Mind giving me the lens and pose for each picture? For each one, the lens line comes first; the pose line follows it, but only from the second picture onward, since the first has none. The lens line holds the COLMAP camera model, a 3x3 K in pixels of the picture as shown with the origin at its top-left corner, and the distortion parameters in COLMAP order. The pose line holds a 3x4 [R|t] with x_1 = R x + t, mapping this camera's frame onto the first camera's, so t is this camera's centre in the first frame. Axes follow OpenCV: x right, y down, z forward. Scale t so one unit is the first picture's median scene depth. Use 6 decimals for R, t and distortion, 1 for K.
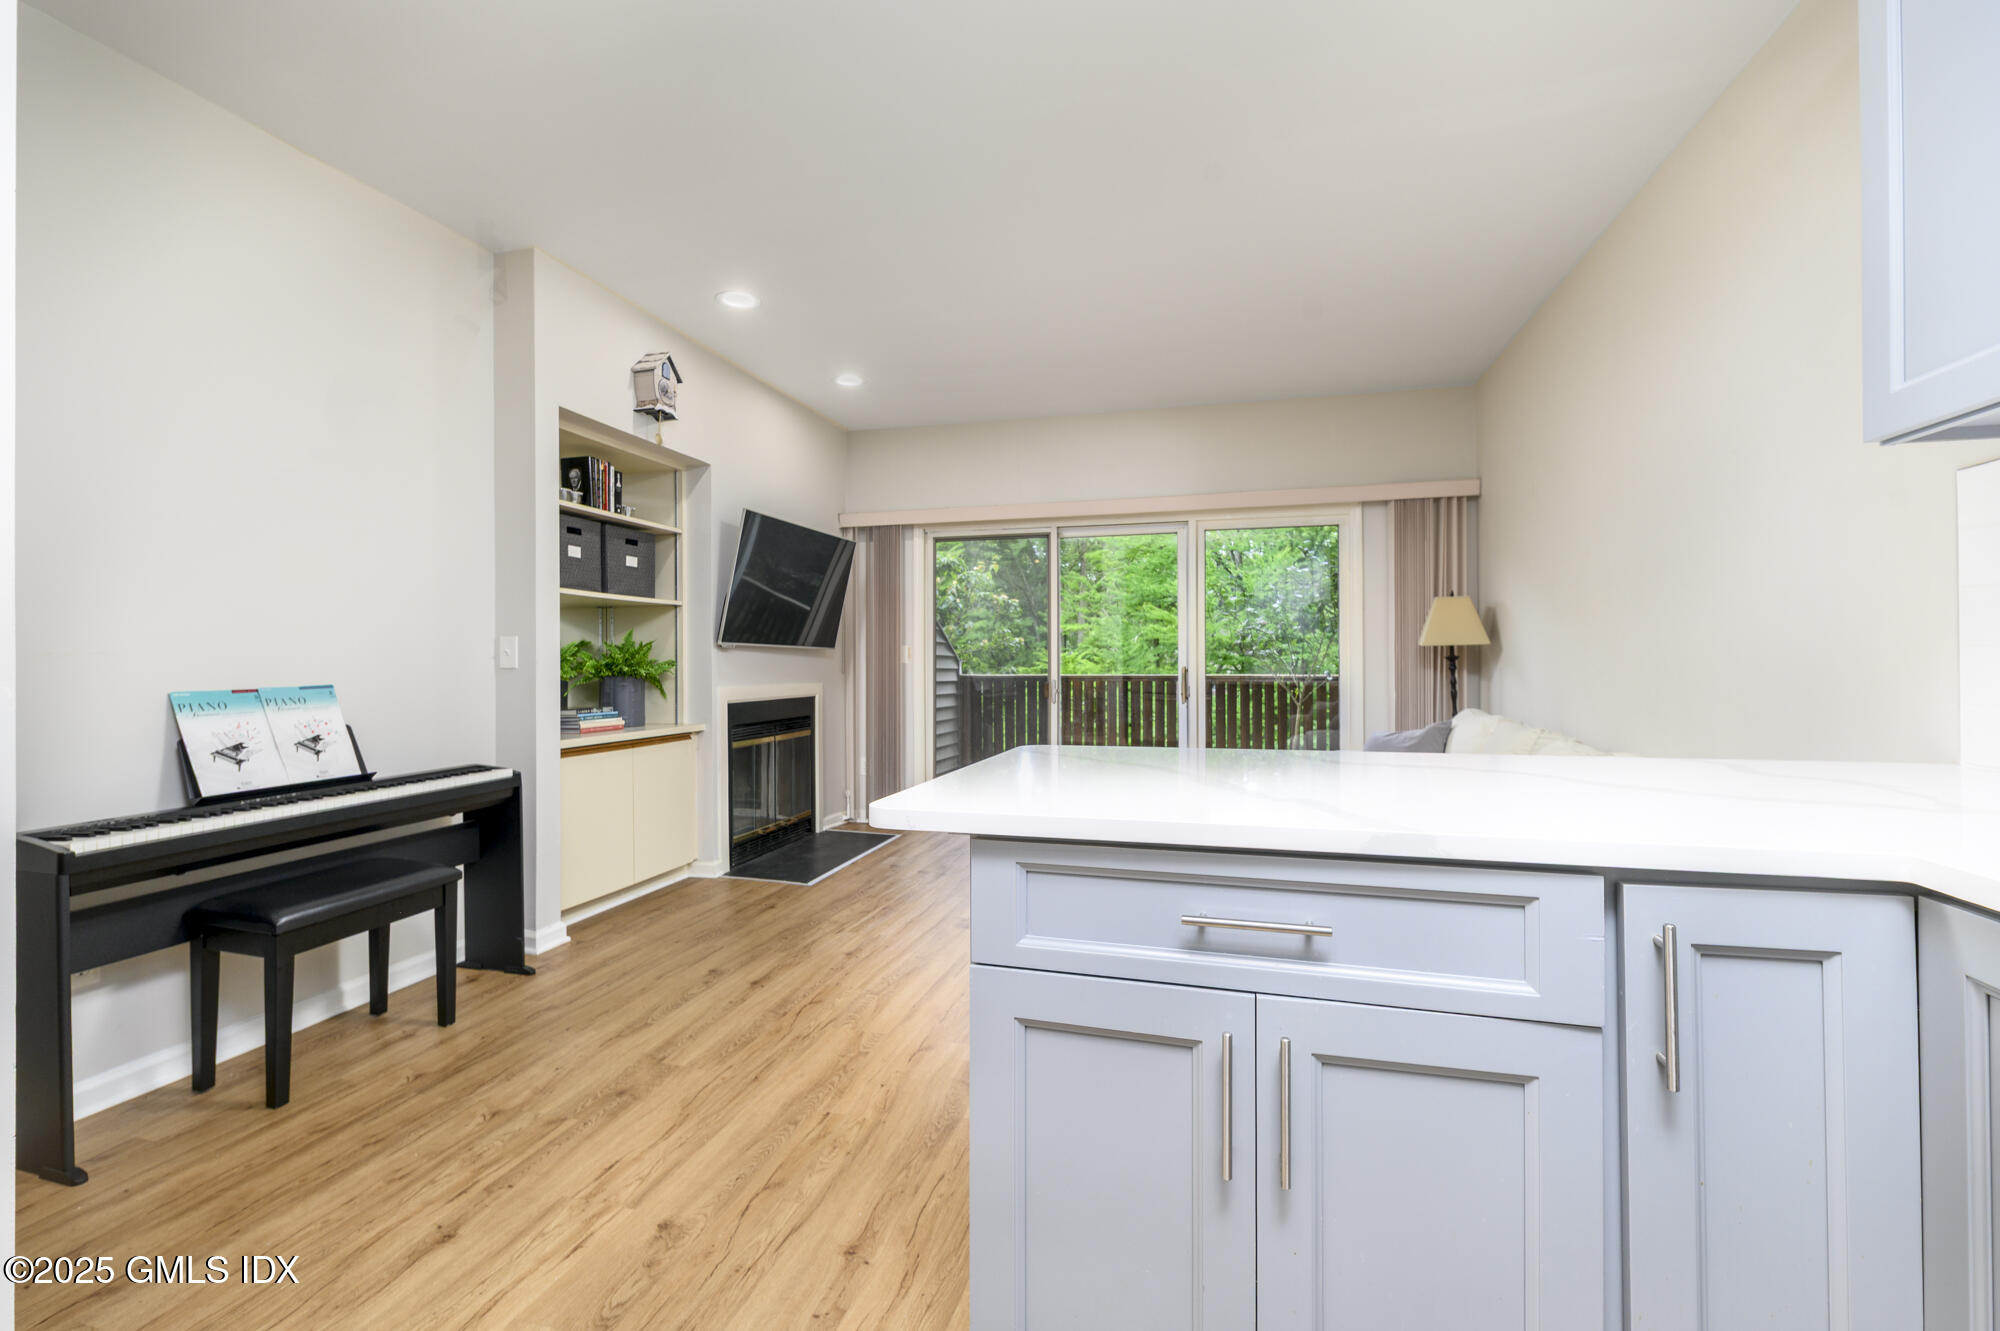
lens RADIAL K [[876.3, 0, 989.5], [0, 876.3, 663.2], [0, 0, 1]] dist [0.000444, -0.001191]
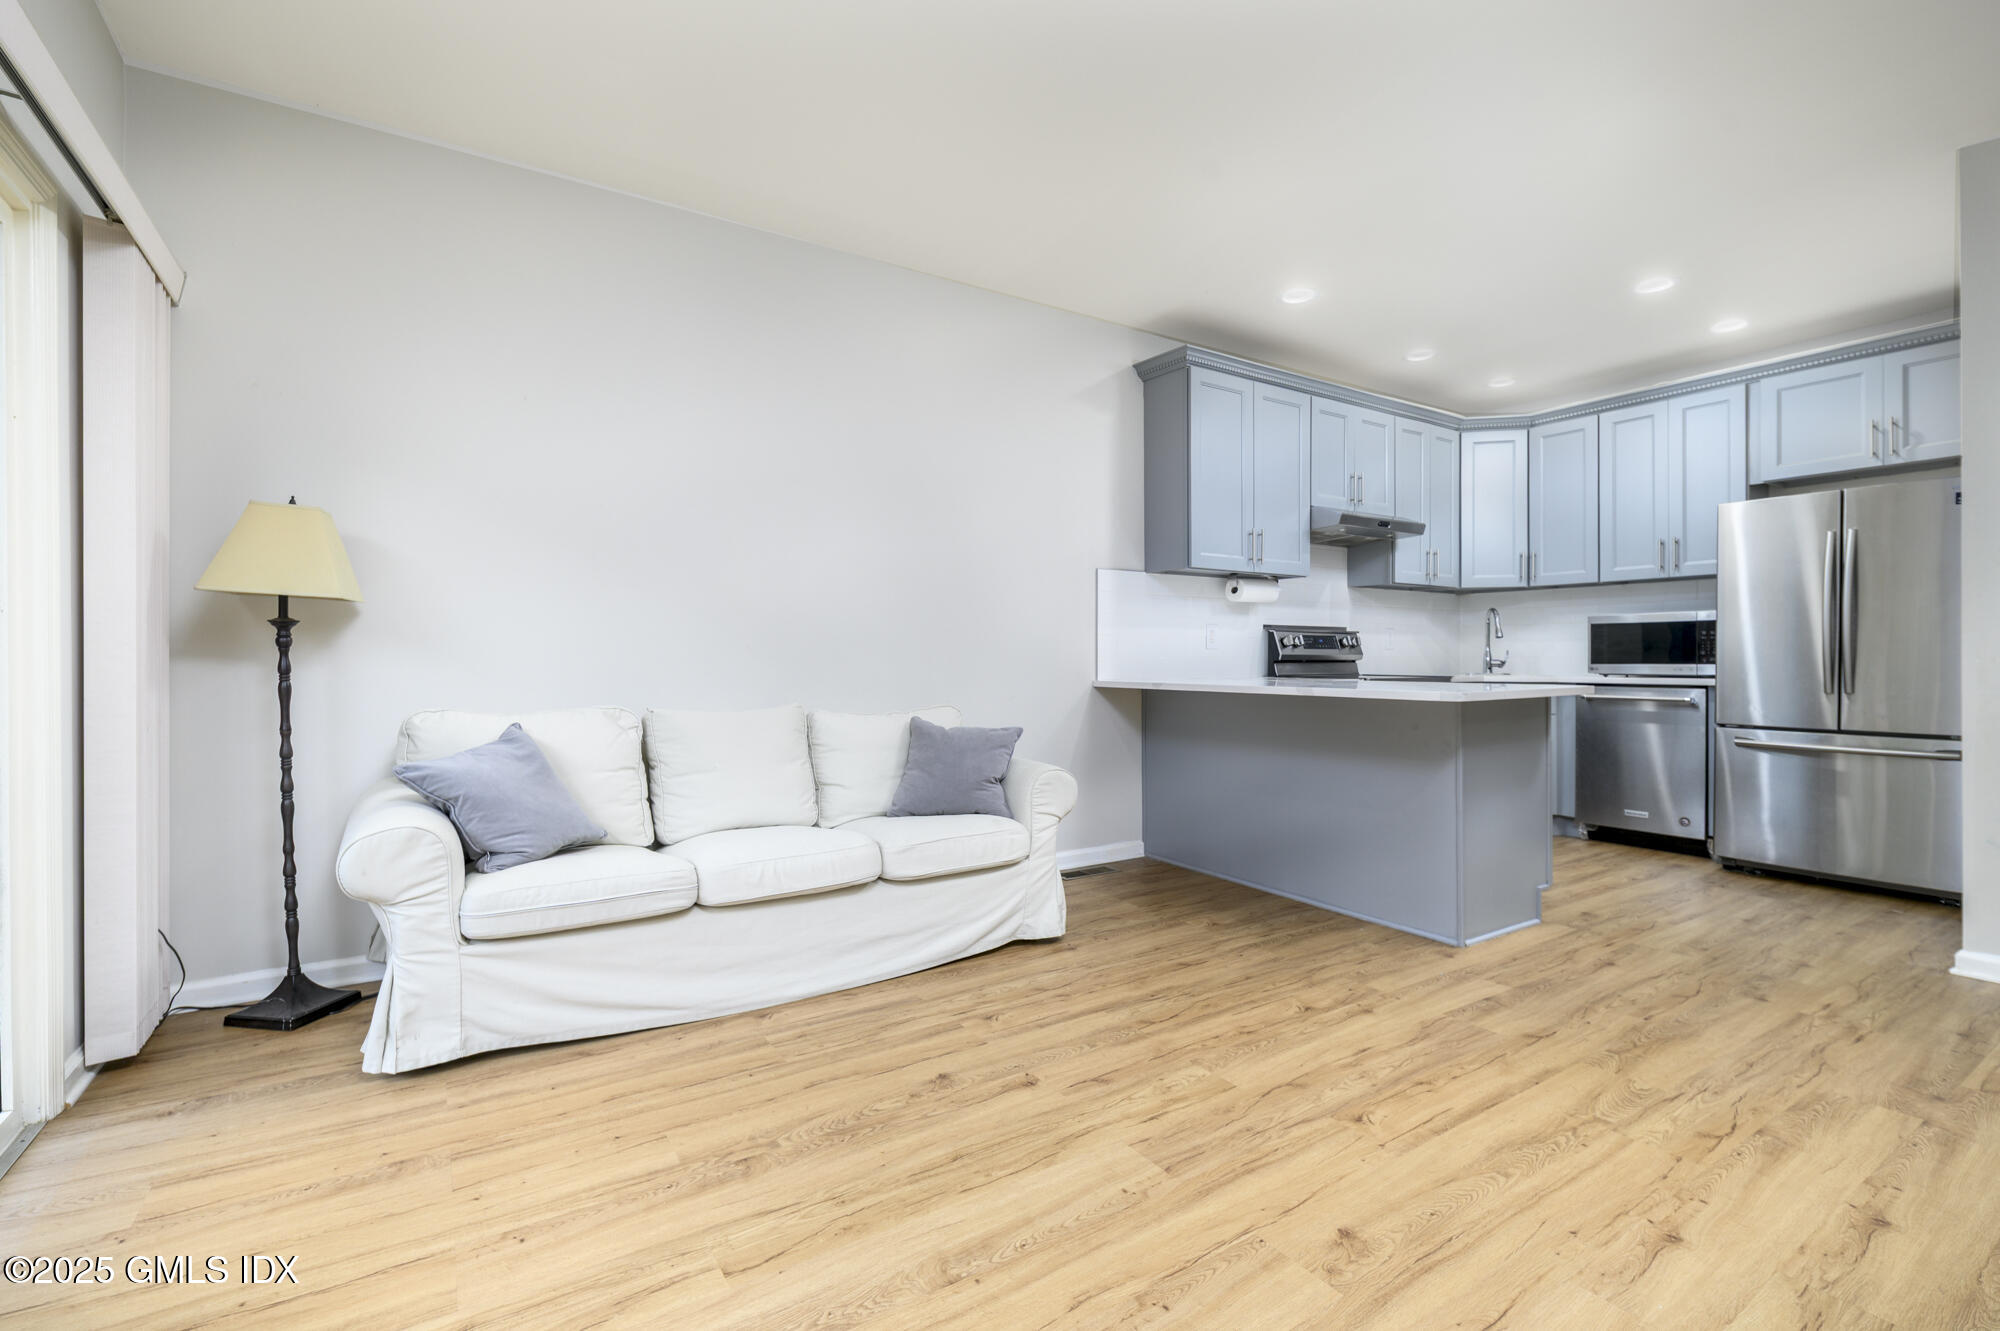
lens RADIAL K [[876.3, 0, 989.5], [0, 876.3, 663.2], [0, 0, 1]] dist [0.000444, -0.001191]
pose [[-0.749174, 0.001165, 0.662372, -0.152835], [0.004929, 0.999981, 0.003817, 0.020544], [-0.662355, 0.006124, -0.749165, 1.230257]]
